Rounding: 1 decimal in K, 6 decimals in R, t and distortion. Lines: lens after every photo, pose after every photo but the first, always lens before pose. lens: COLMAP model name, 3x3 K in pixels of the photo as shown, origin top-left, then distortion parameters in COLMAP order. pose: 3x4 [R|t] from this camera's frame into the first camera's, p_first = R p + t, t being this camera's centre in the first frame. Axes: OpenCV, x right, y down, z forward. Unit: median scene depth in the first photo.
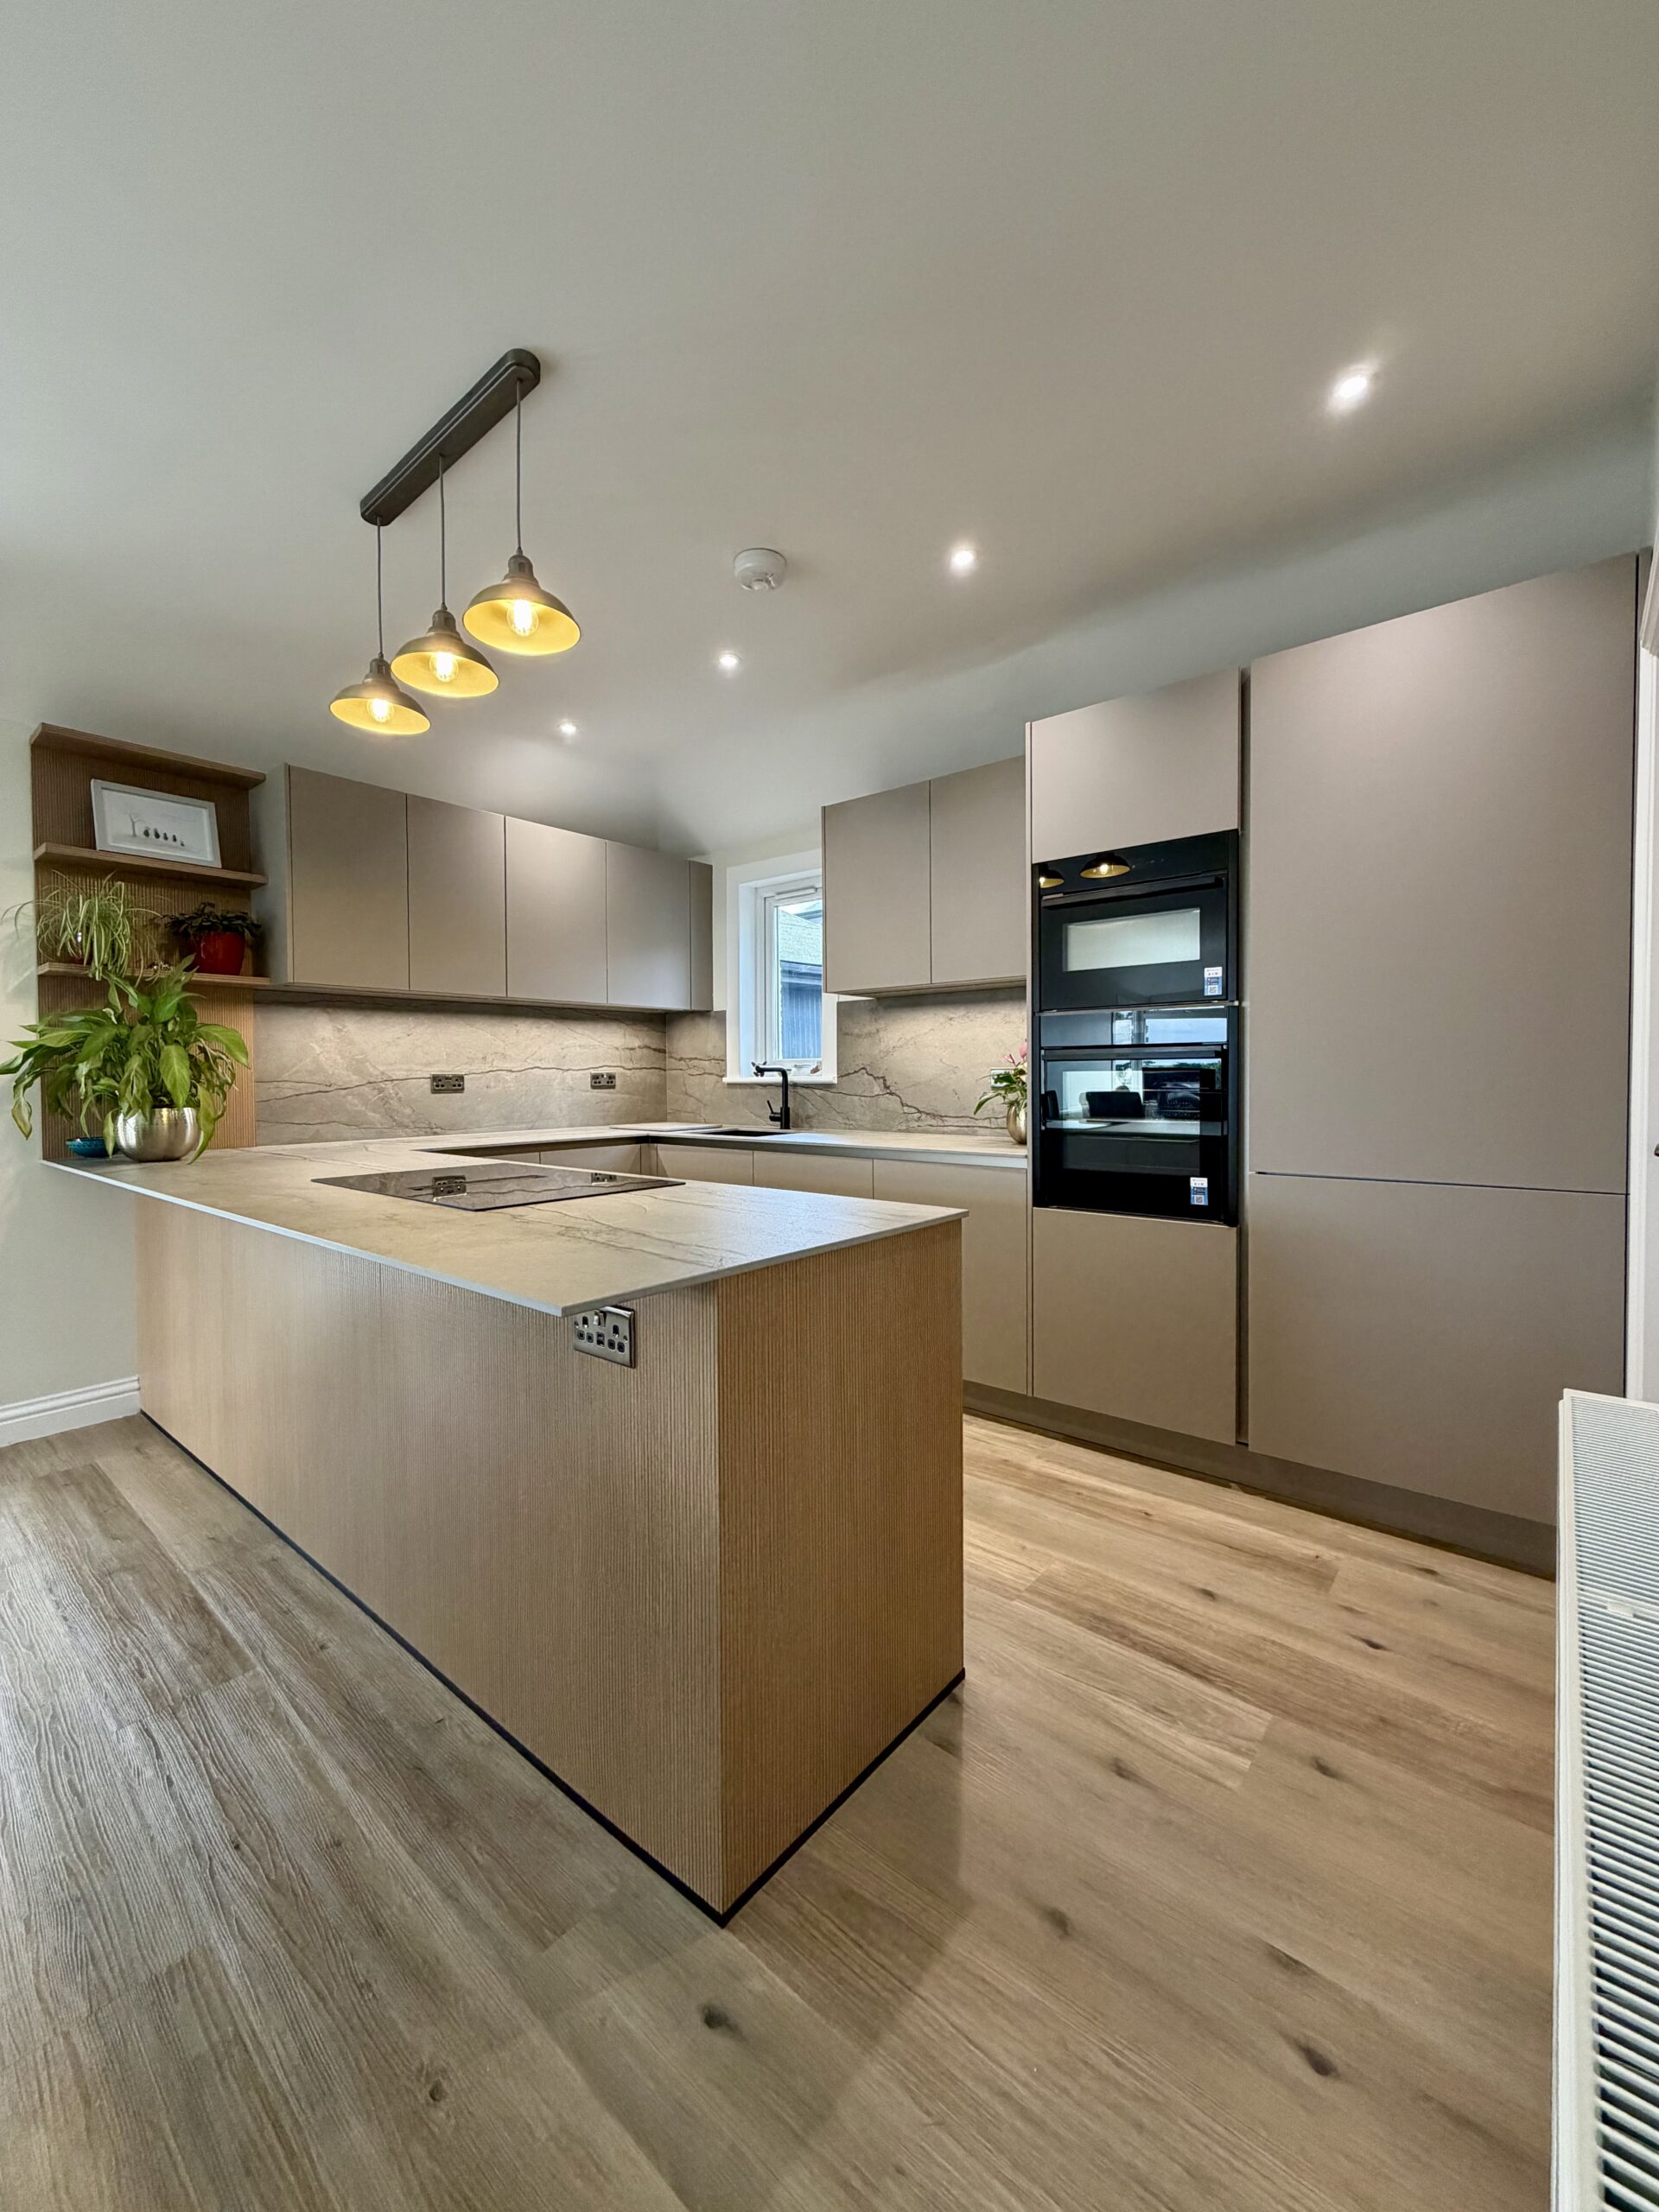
lens RADIAL K [[878.0, 0, 827.9], [0, 878.0, 1097.7], [0, 0, 1]] dist [-0.001834, 0.000418]
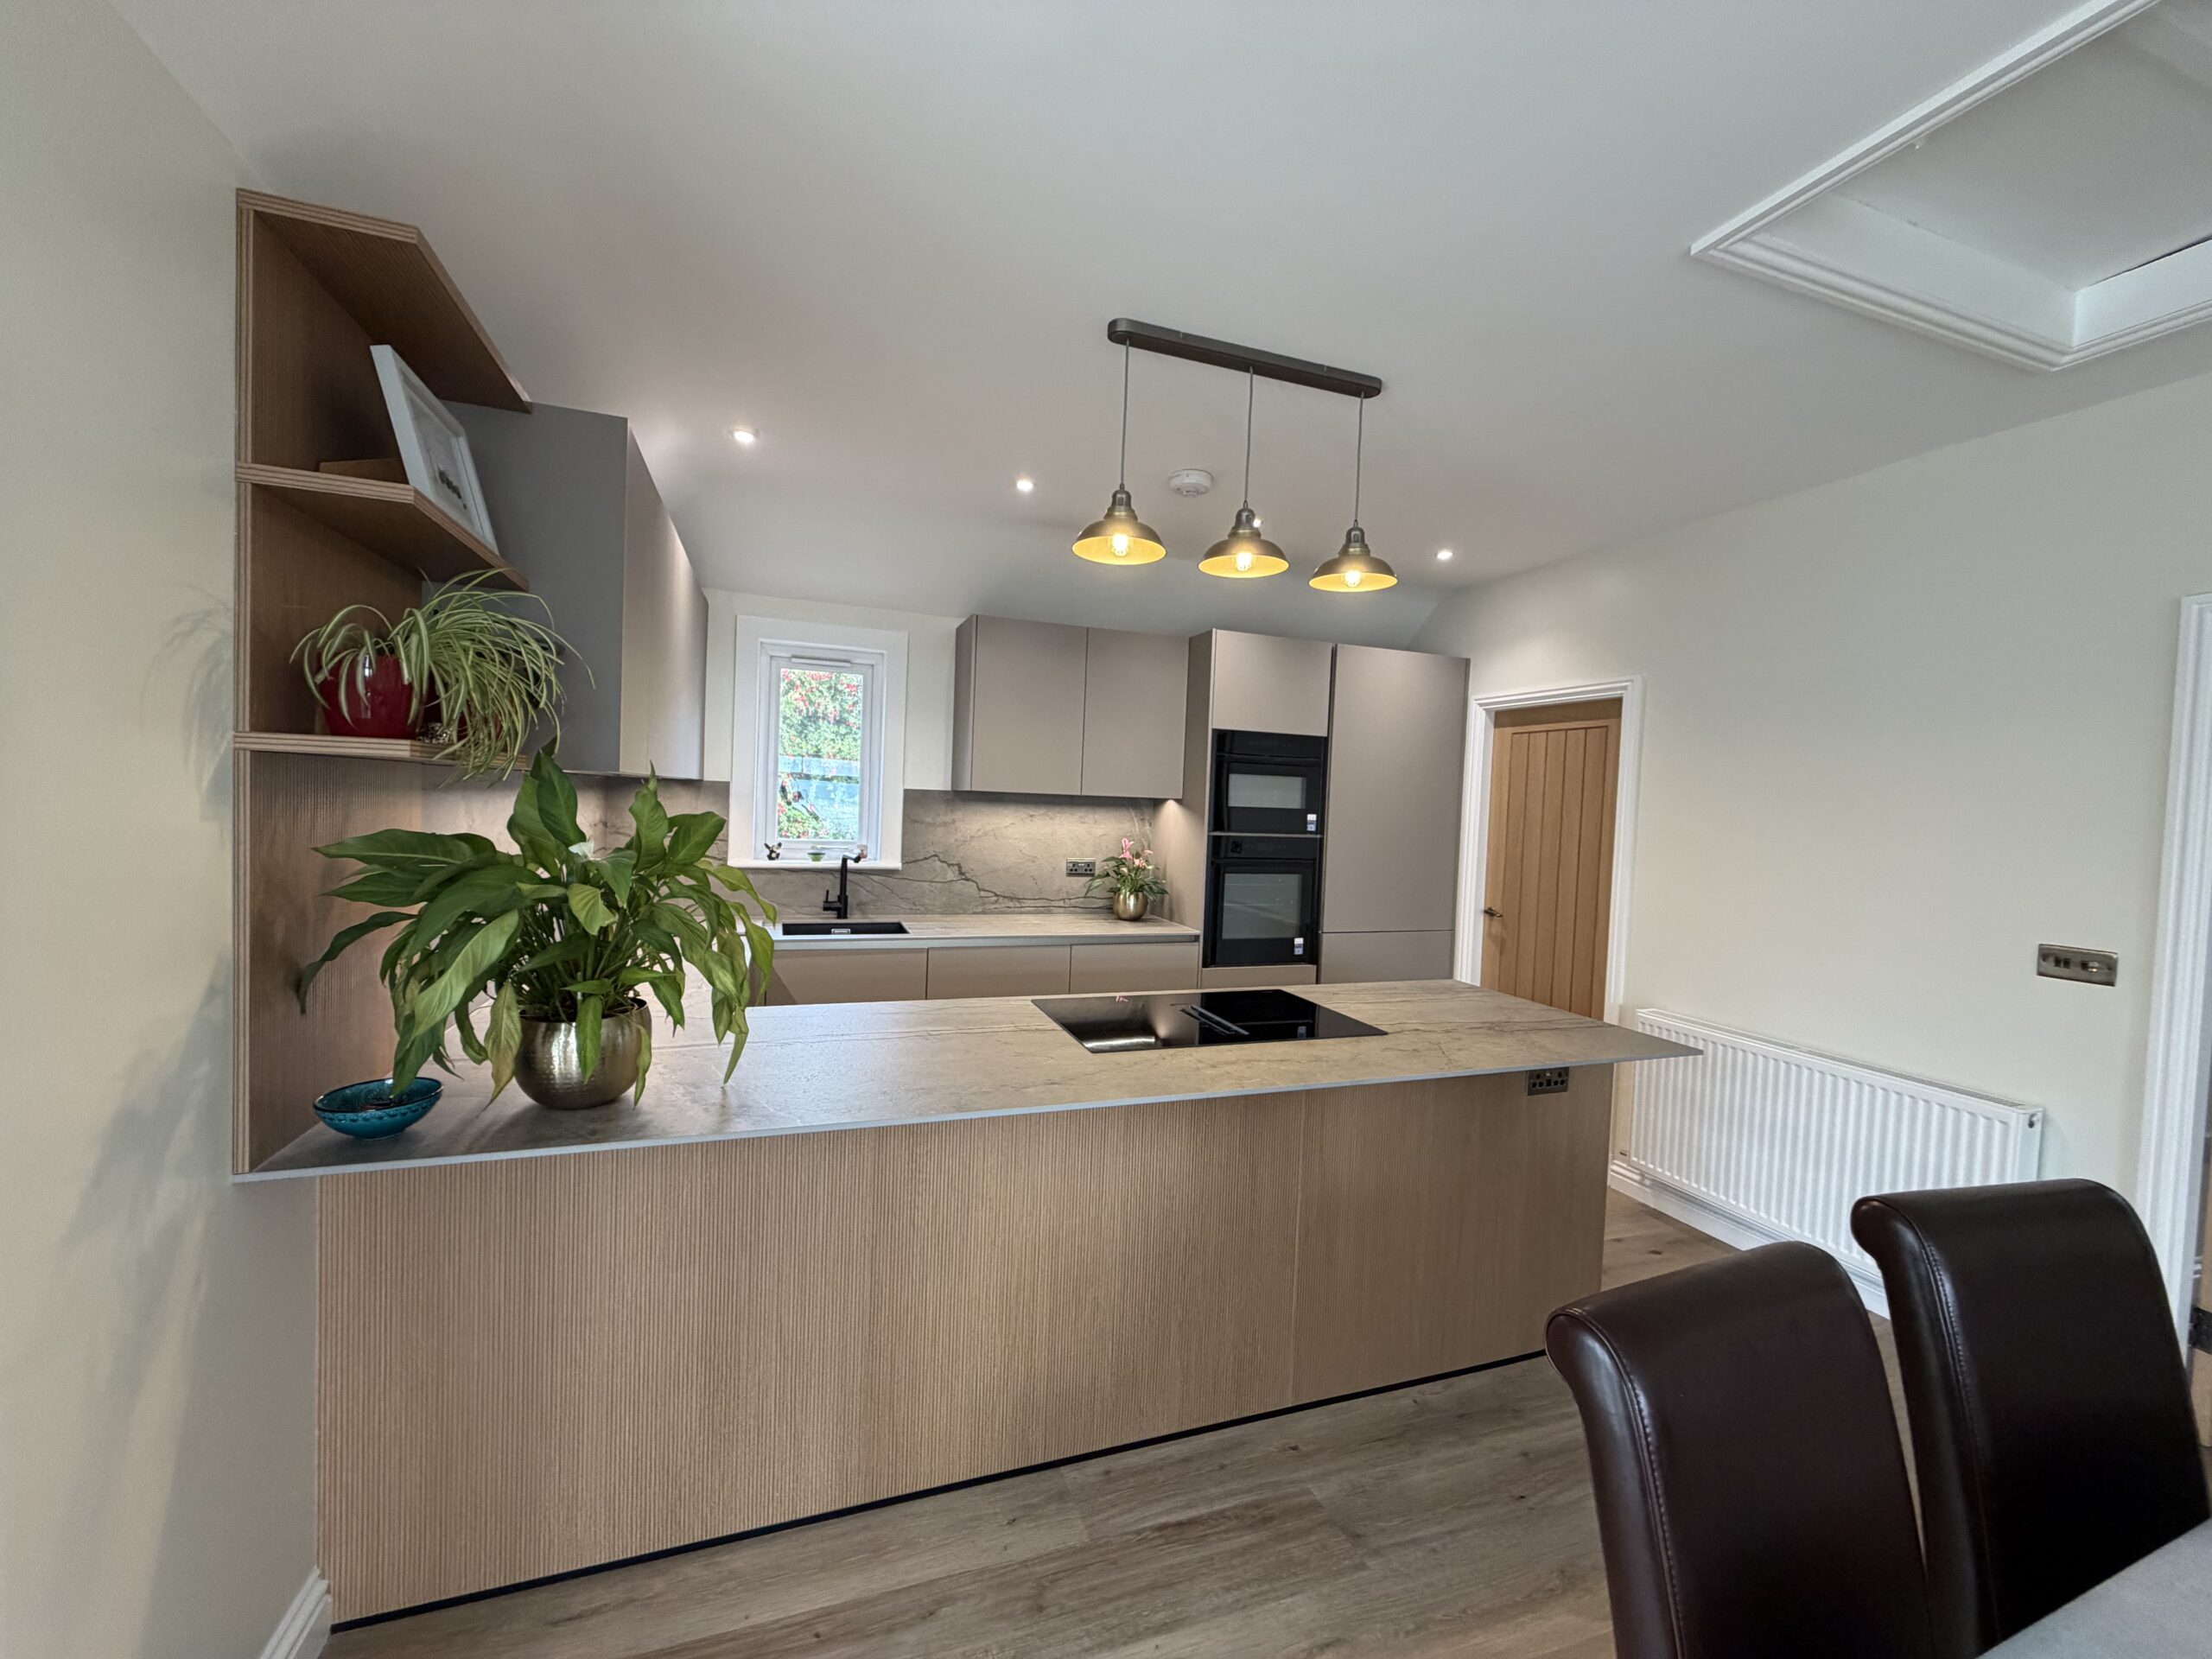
lens RADIAL K [[878.0, 0, 1095.0], [0, 878.0, 832.2], [0, 0, 1]] dist [-0.001834, 0.000418]
pose [[0.509024, -0.005200, 0.860736, -0.961082], [-0.020194, 0.999634, 0.017982, -0.105396], [-0.860515, -0.026535, 0.508733, 0.382172]]
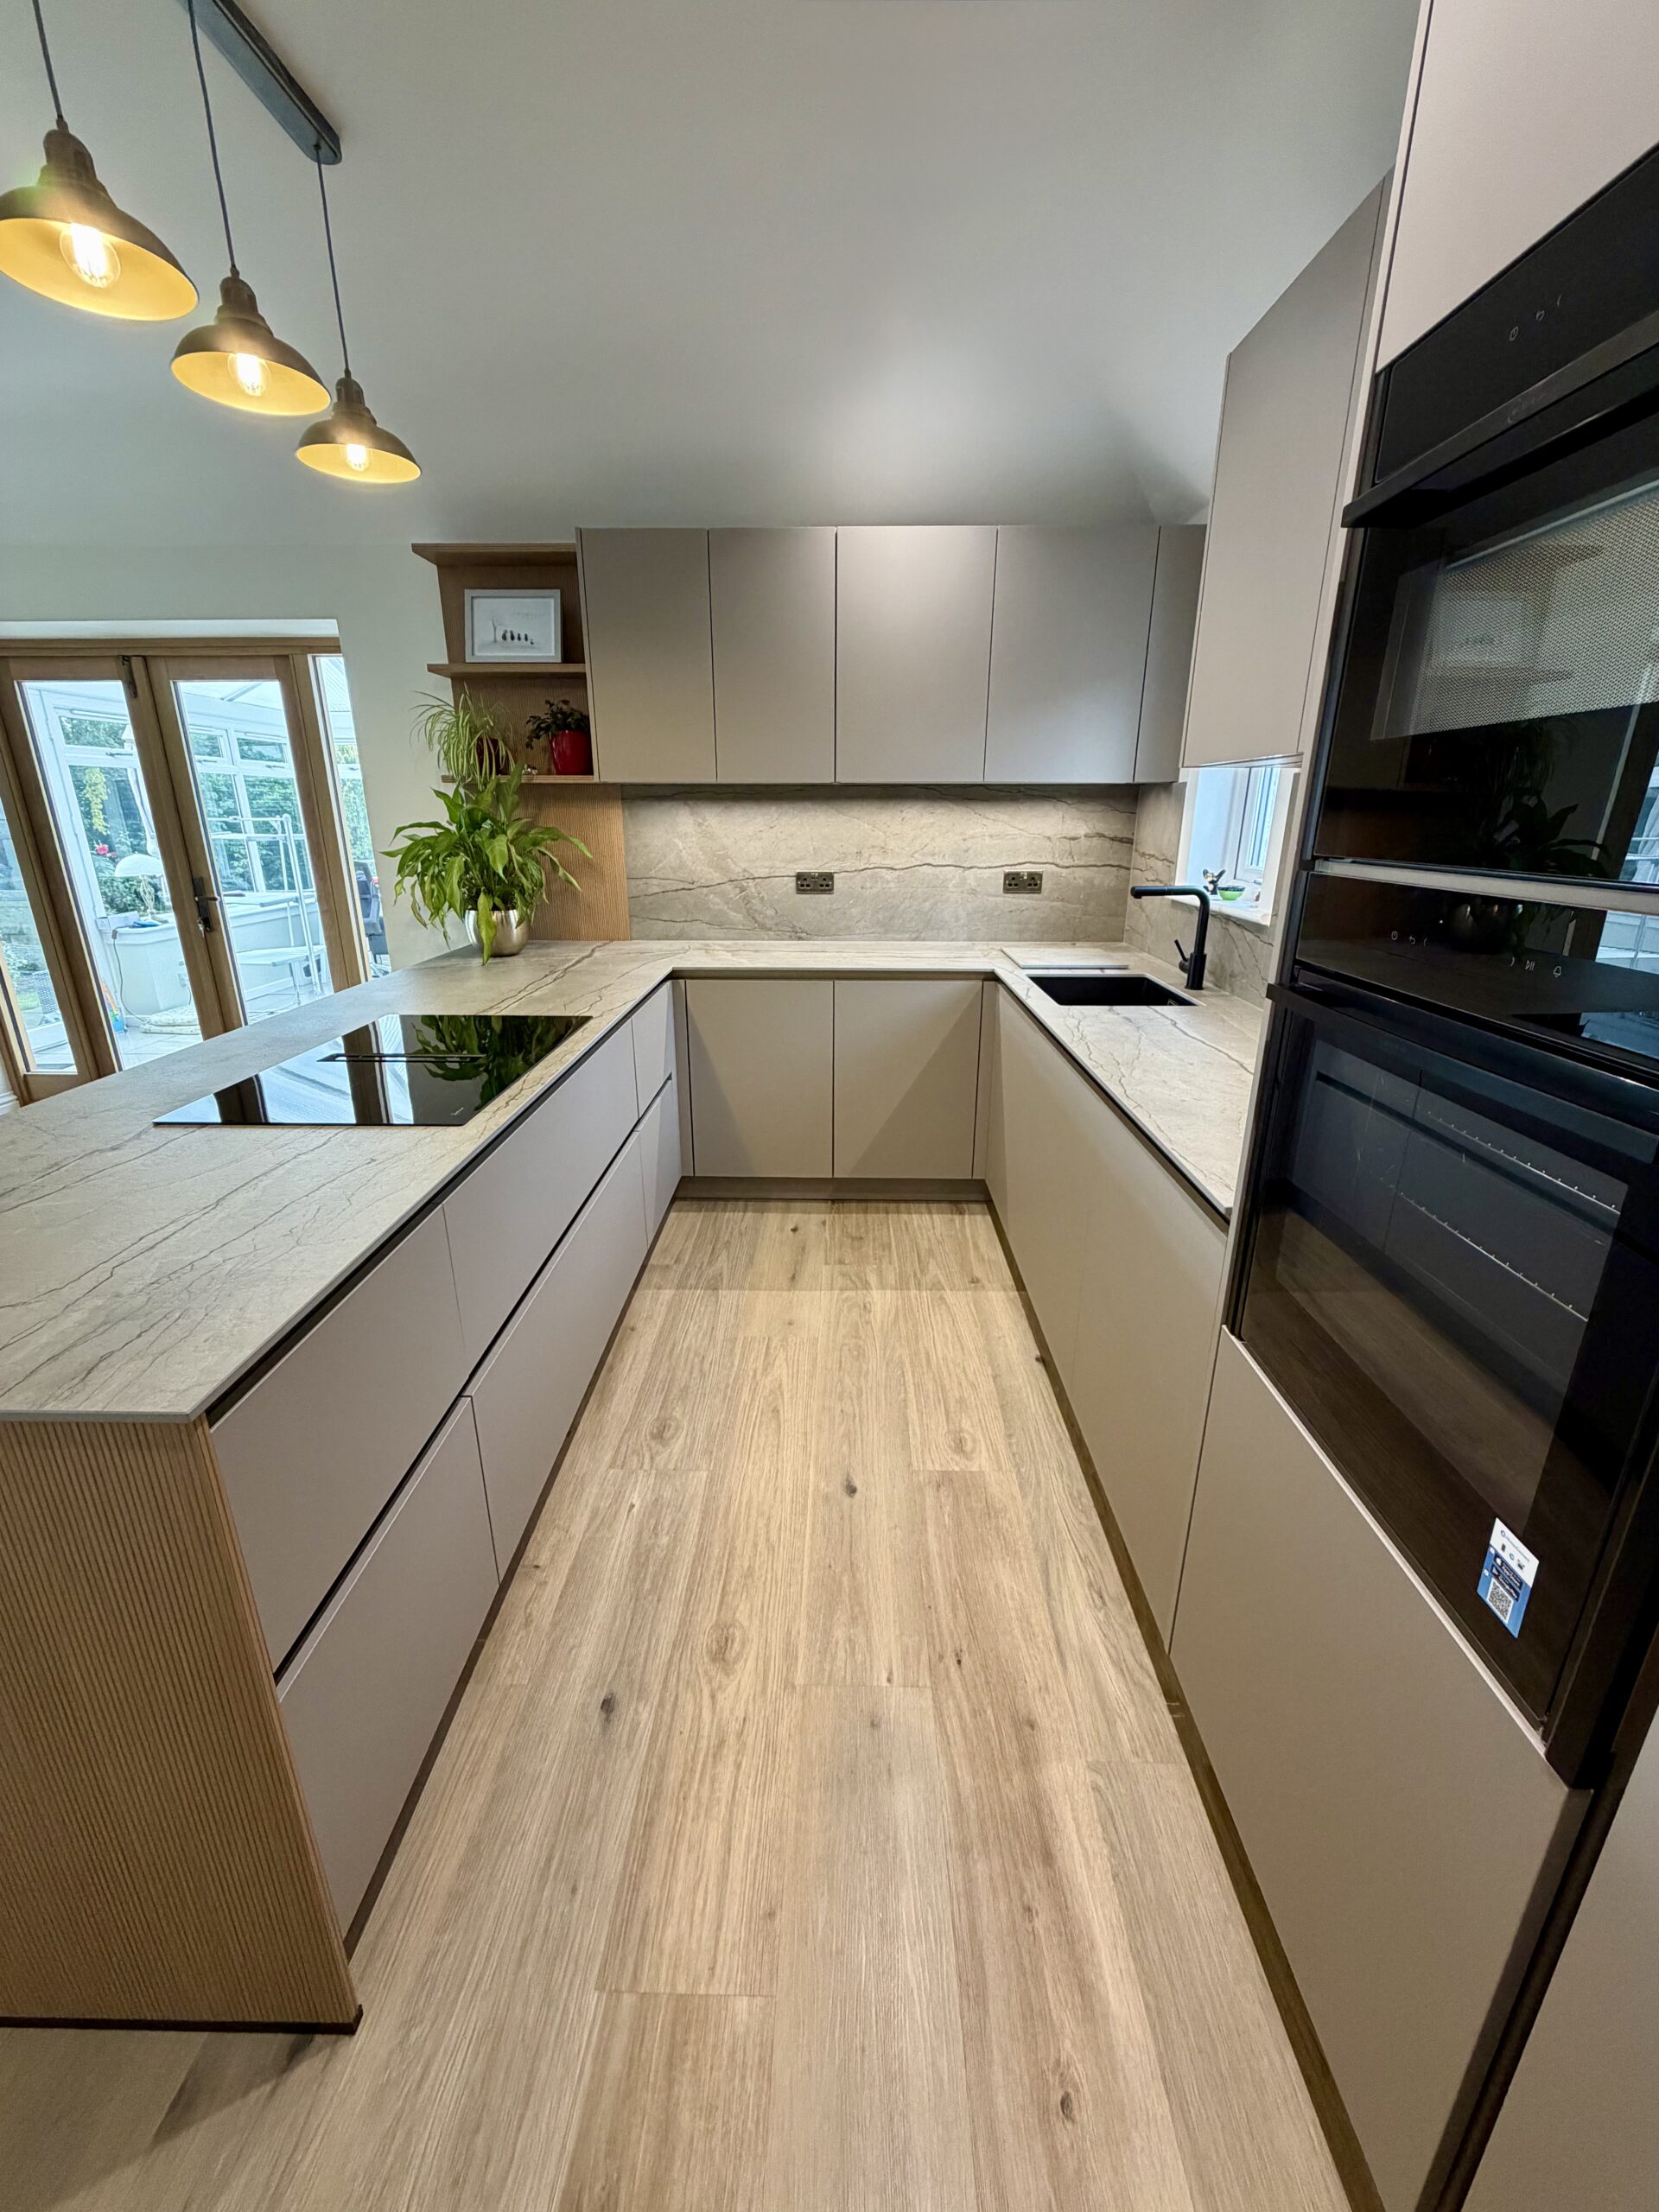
lens RADIAL K [[878.0, 0, 828.6], [0, 878.0, 1097.3], [0, 0, 1]] dist [-0.001834, 0.000418]
pose [[0.627602, 0.249268, -0.737551, 0.357915], [-0.025656, 0.953466, 0.300408, -0.095015], [0.778112, -0.169614, 0.604792, 0.537957]]
